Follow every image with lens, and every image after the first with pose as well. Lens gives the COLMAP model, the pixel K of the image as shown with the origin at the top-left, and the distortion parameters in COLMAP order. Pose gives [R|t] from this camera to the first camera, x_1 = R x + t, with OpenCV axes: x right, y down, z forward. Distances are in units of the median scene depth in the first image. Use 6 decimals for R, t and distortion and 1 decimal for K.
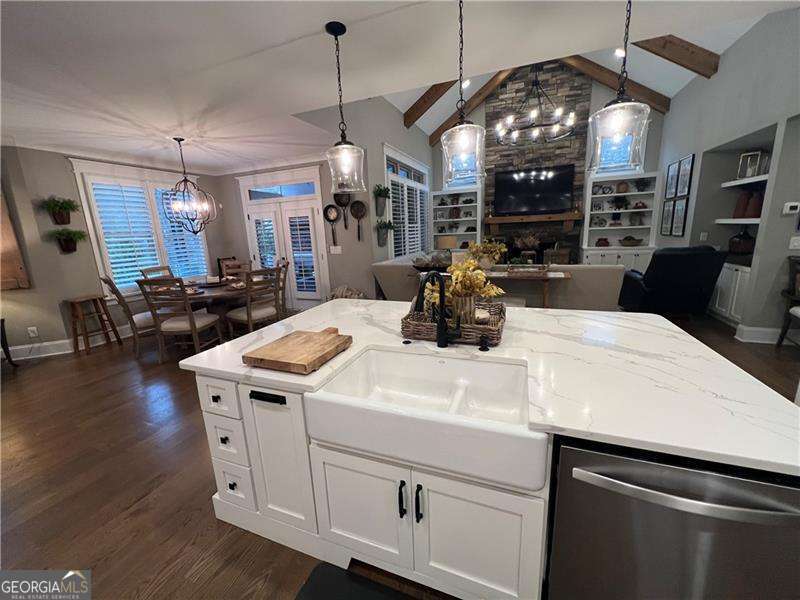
lens RADIAL K [[319.5, 0, 398.7], [0, 319.5, 300.8], [0, 0, 1]] dist [-0.002744, -0.000222]
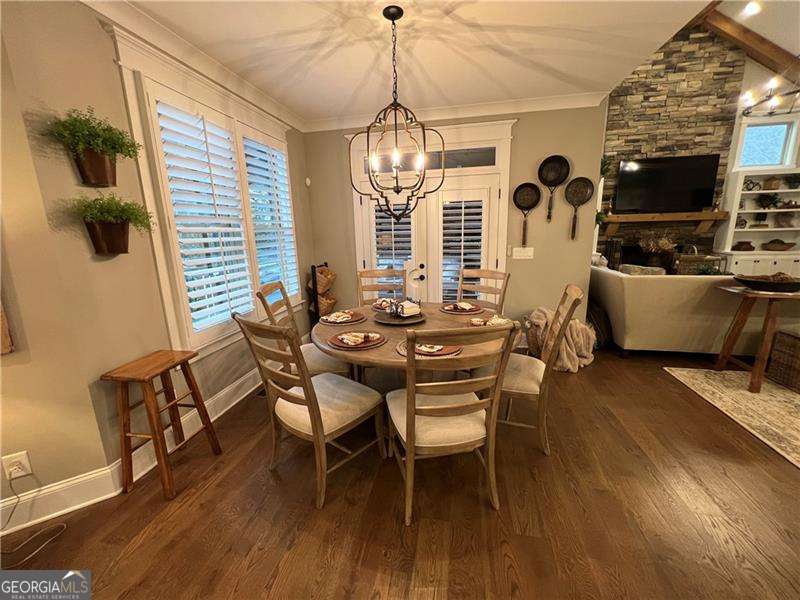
lens RADIAL K [[319.5, 0, 397.1], [0, 319.5, 299.5], [0, 0, 1]] dist [-0.002744, -0.000222]
pose [[0.983610, -0.020330, 0.179161, -0.480957], [0.022812, 0.999670, -0.011801, -0.052639], [-0.178862, 0.015695, 0.983749, 0.340185]]
